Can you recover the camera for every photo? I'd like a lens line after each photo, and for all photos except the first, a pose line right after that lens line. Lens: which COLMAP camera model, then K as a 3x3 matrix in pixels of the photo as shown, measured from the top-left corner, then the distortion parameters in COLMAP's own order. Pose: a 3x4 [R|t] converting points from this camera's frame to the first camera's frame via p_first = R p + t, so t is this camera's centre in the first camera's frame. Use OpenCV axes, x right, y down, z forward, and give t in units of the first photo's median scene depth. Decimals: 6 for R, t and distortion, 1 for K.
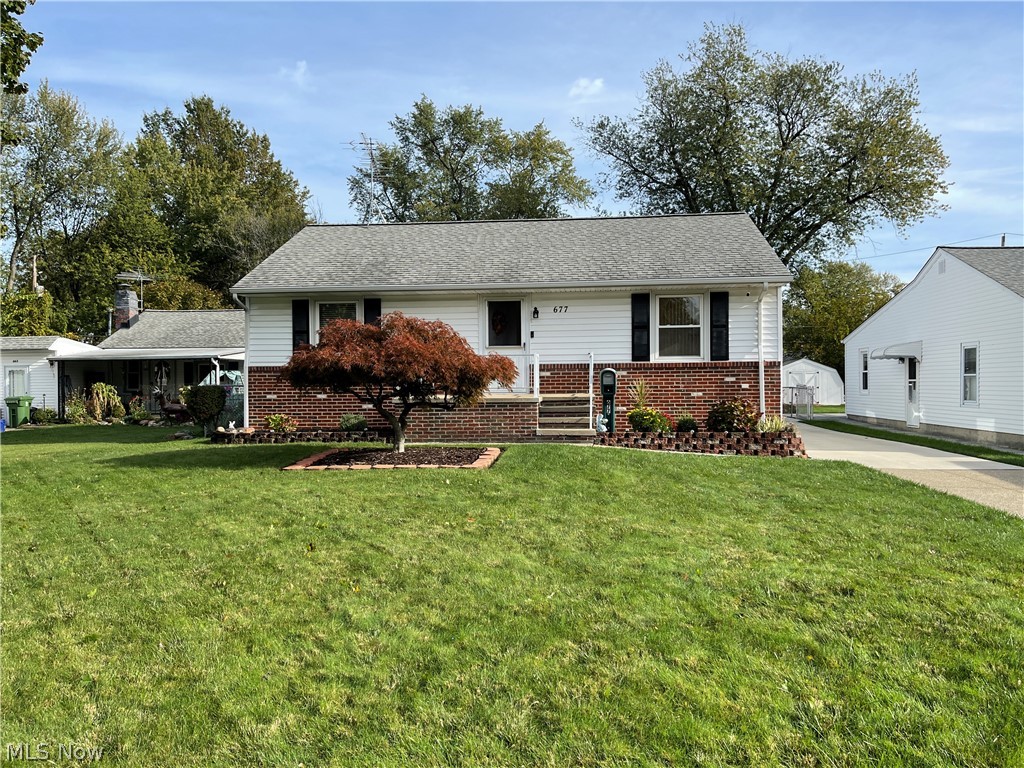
lens RADIAL K [[777.0, 0, 513.8], [0, 777.0, 387.1], [0, 0, 1]] dist [0.046094, 0.003484]
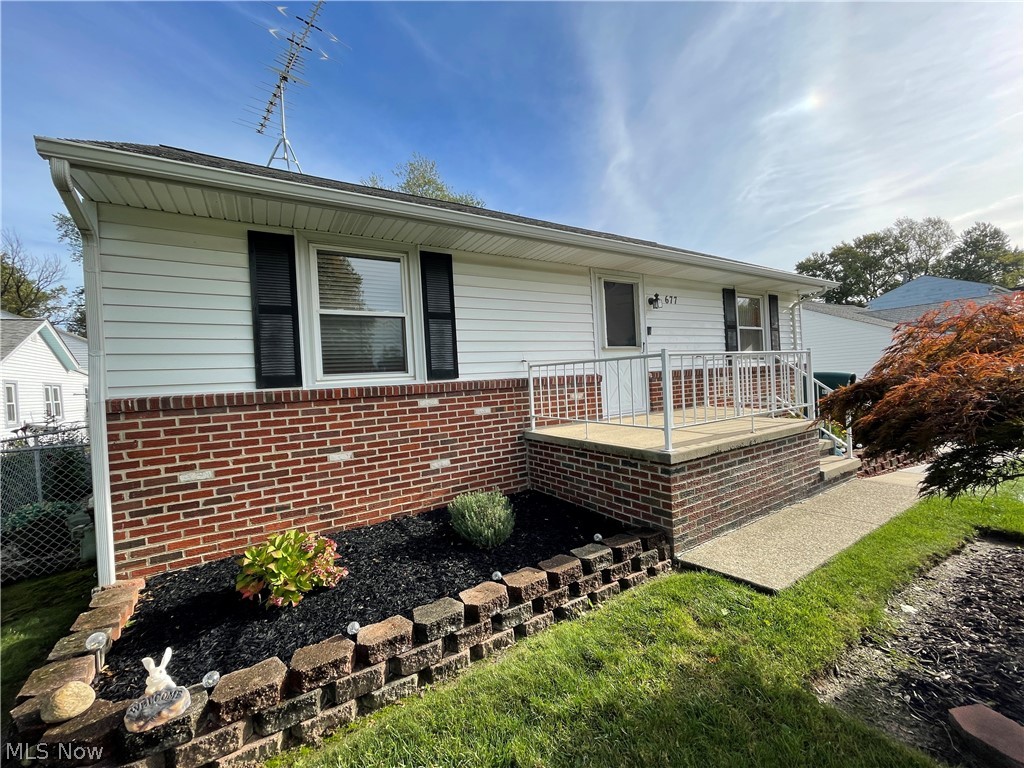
lens RADIAL K [[413.8, 0, 508.5], [0, 413.8, 384.2], [0, 0, 1]] dist [0.001573, 0.000883]
pose [[0.786055, -0.041204, 0.616782, -0.323816], [0.058072, 0.998286, -0.007320, -0.022502], [-0.615423, 0.041572, 0.787100, 0.774280]]
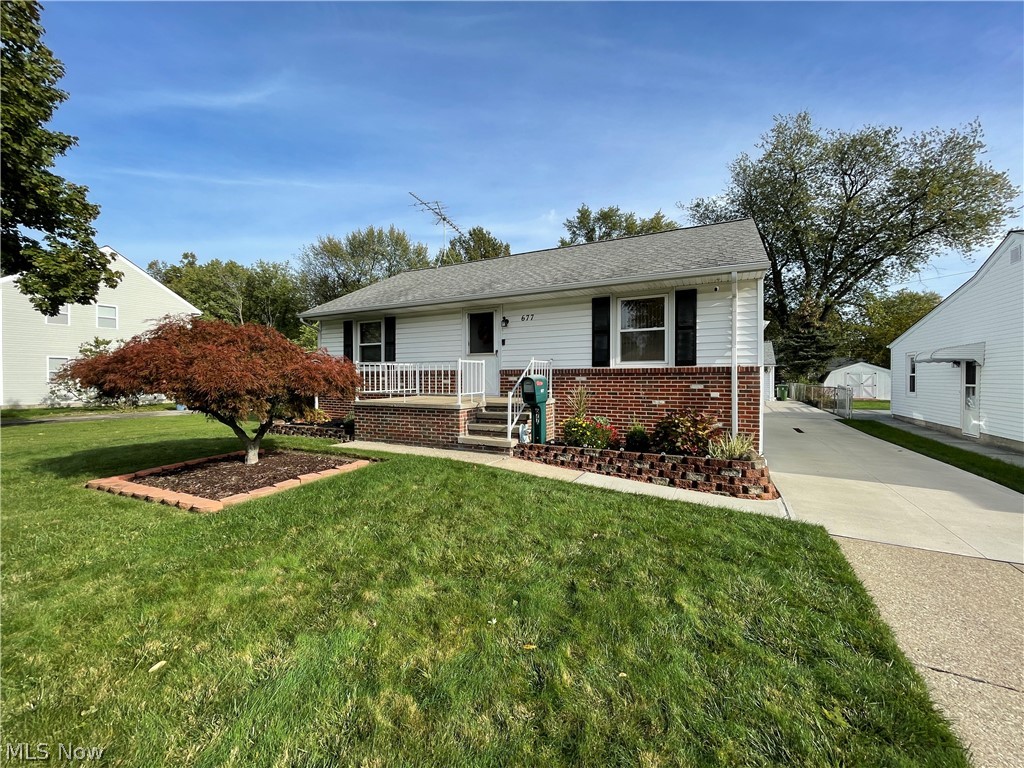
lens RADIAL K [[413.8, 0, 515.5], [0, 413.8, 379.3], [0, 0, 1]] dist [0.001573, 0.000883]
pose [[0.931317, 0.007405, -0.364134, 0.249016], [-0.007179, 0.999972, 0.001973, -0.017426], [0.364139, 0.000776, 0.931344, 0.468478]]
